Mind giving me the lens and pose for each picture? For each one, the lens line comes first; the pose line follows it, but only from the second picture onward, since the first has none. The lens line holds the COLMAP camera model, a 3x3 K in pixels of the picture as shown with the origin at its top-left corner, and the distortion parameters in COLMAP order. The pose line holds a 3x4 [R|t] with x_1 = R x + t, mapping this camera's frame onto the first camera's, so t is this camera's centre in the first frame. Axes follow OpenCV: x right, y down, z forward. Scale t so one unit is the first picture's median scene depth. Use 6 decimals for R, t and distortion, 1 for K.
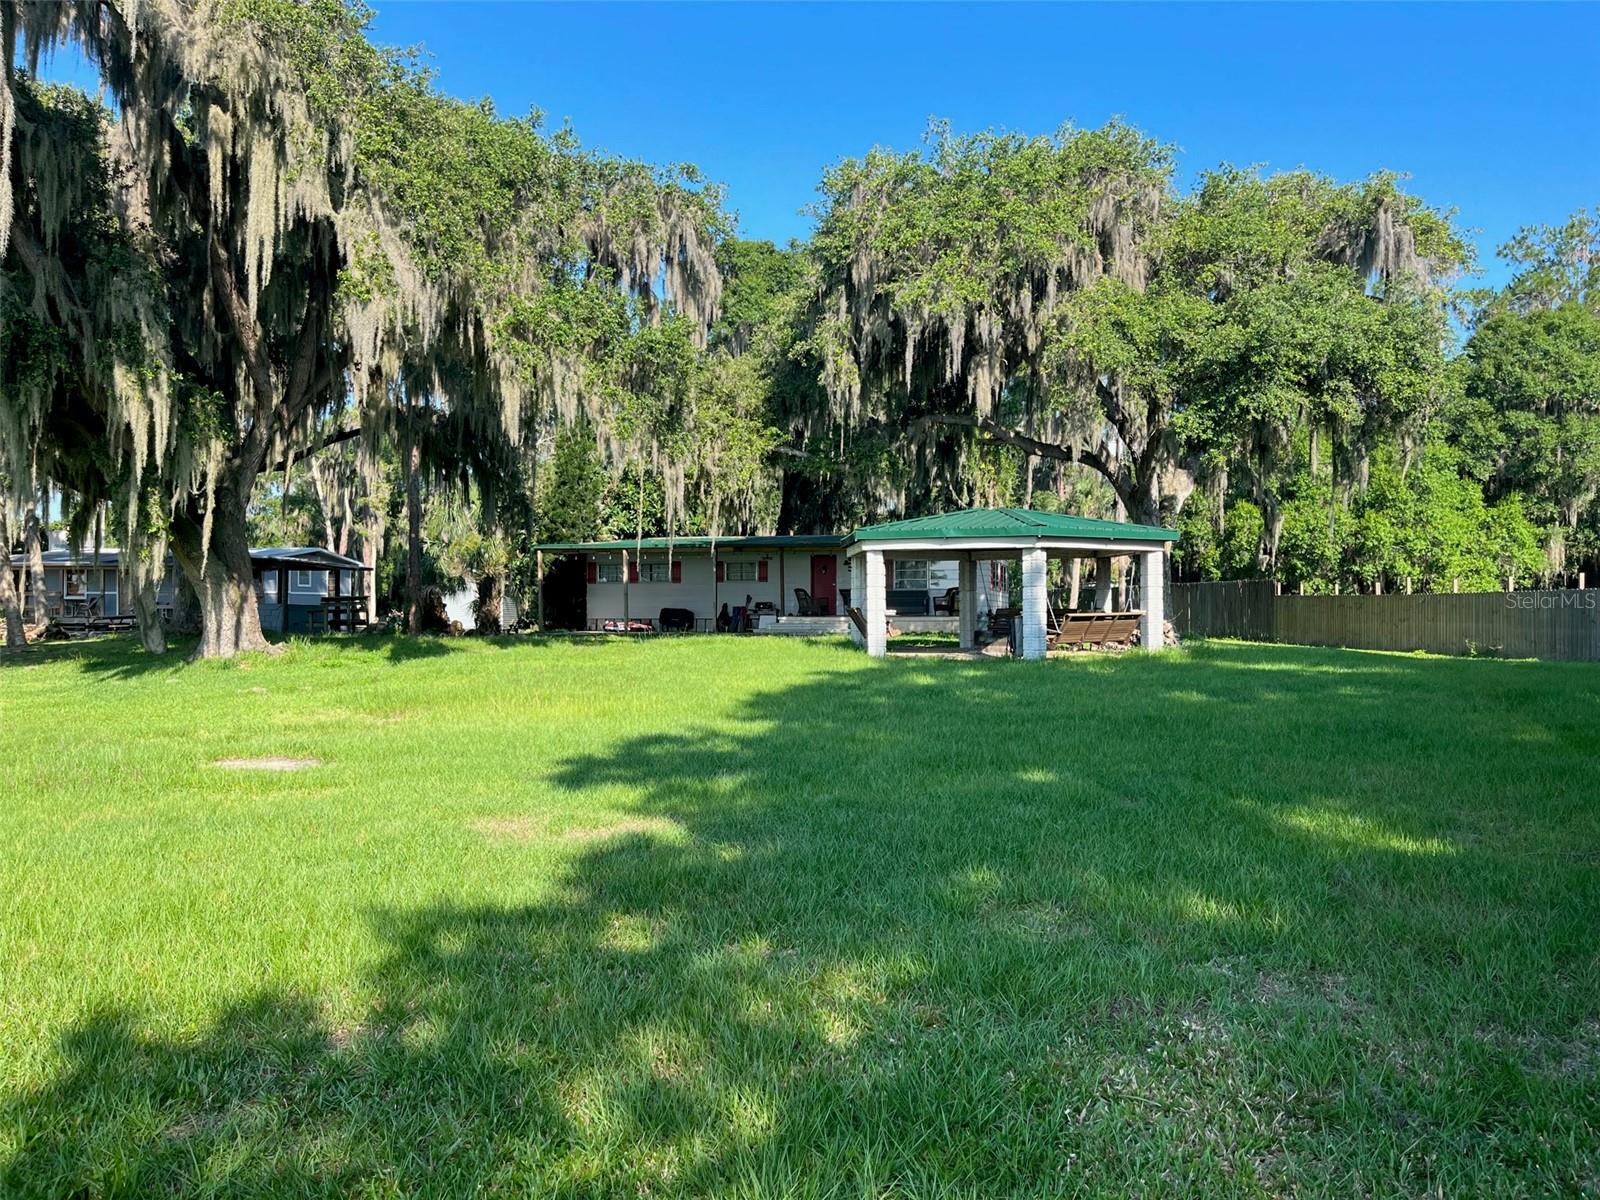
lens RADIAL K [[1215.5, 0, 804.4], [0, 1215.5, 602.6], [0, 0, 1]] dist [0.055675, -0.076364]
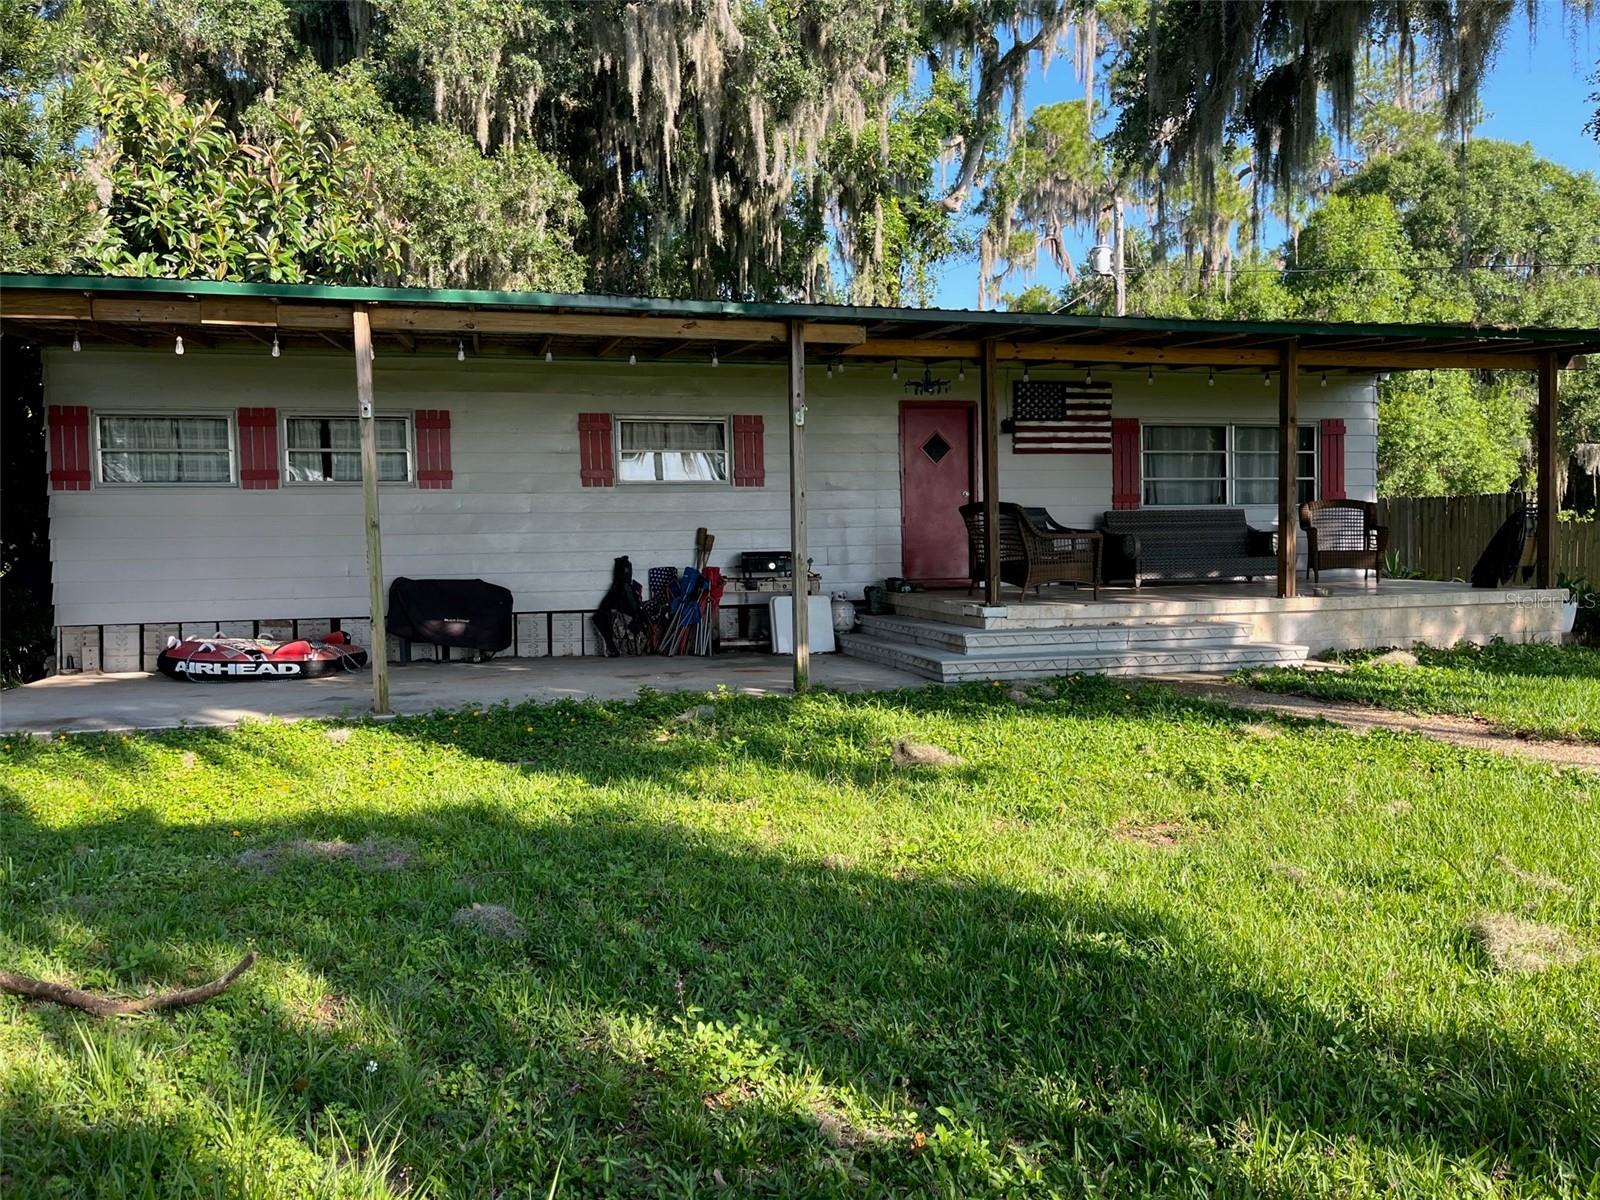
lens RADIAL K [[1215.5, 0, 797.0], [0, 1215.5, 595.3], [0, 0, 1]] dist [0.055675, -0.076364]
pose [[0.873006, -0.034967, 0.486455, -0.253806], [0.015433, 0.998908, 0.044105, -0.003599], [-0.487466, -0.030997, 0.872592, 1.055278]]
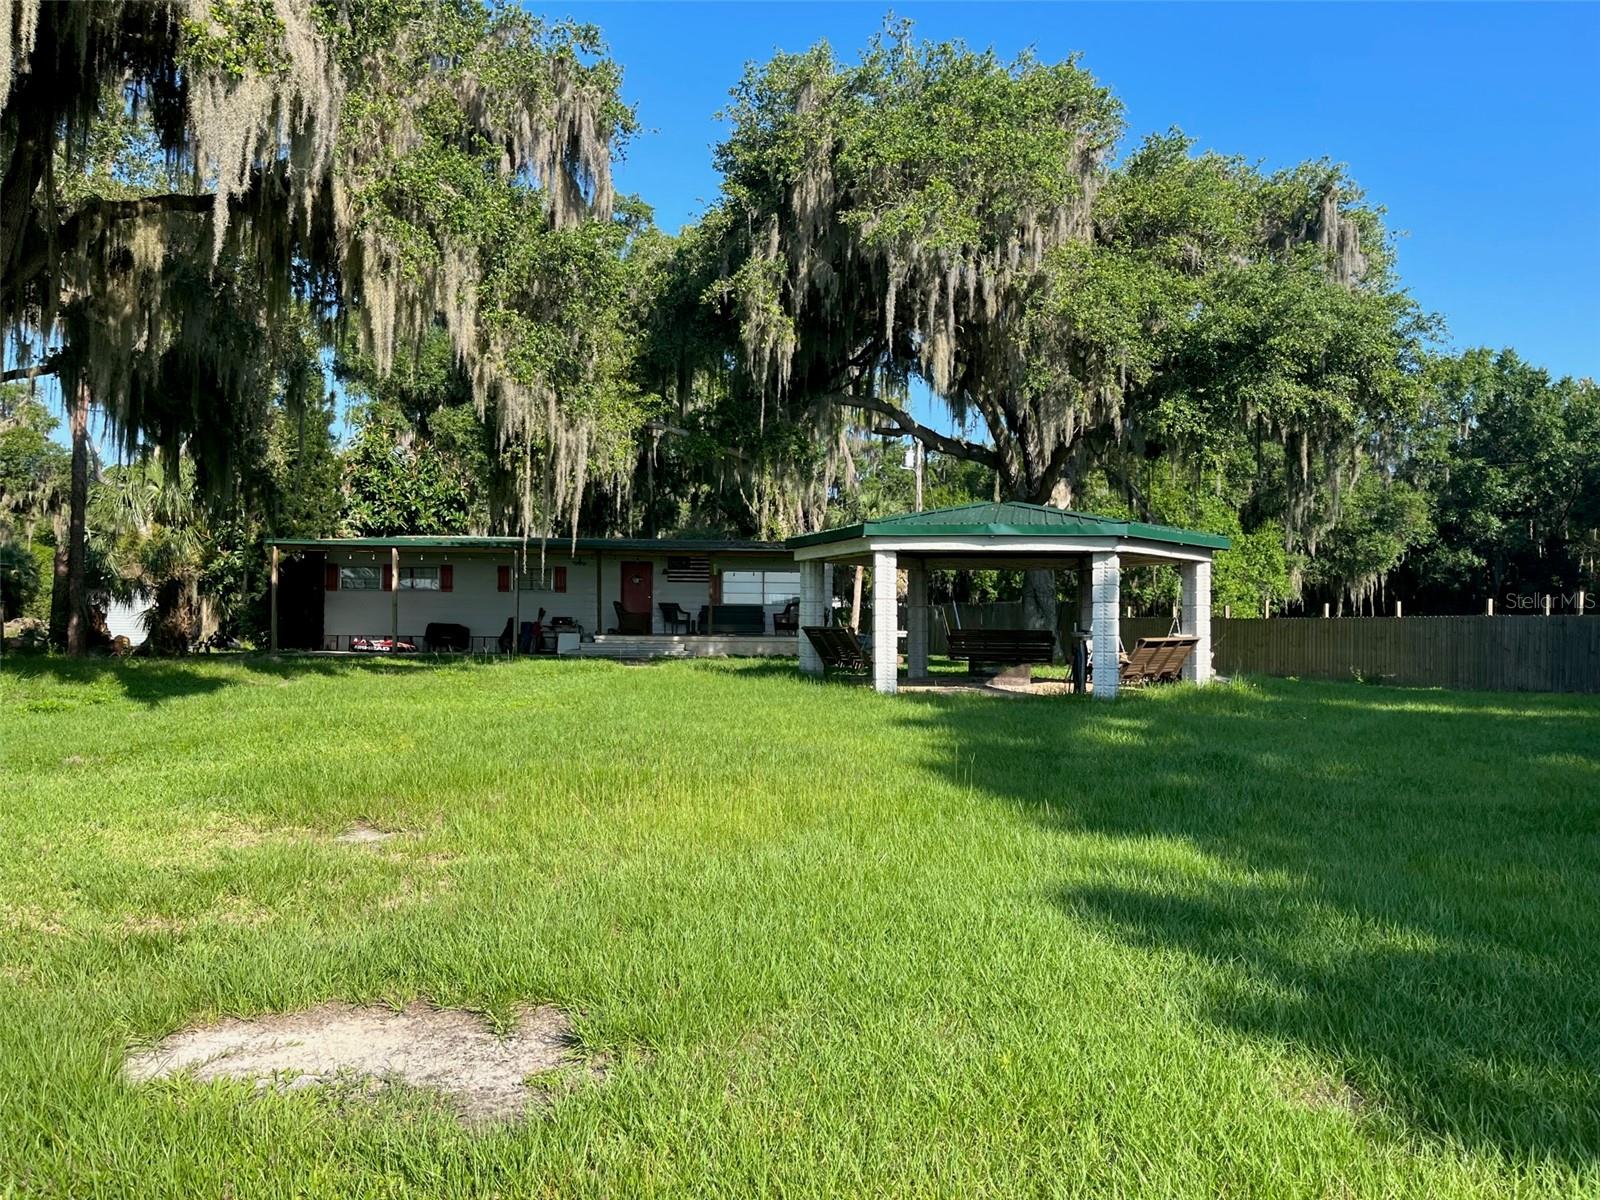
lens RADIAL K [[1215.5, 0, 801.0], [0, 1215.5, 599.7], [0, 0, 1]] dist [0.055675, -0.076364]
pose [[0.959684, 0.017450, 0.280537, -0.158814], [-0.012851, 0.999751, -0.018225, 0.001156], [-0.280786, 0.013885, 0.959670, 0.234163]]
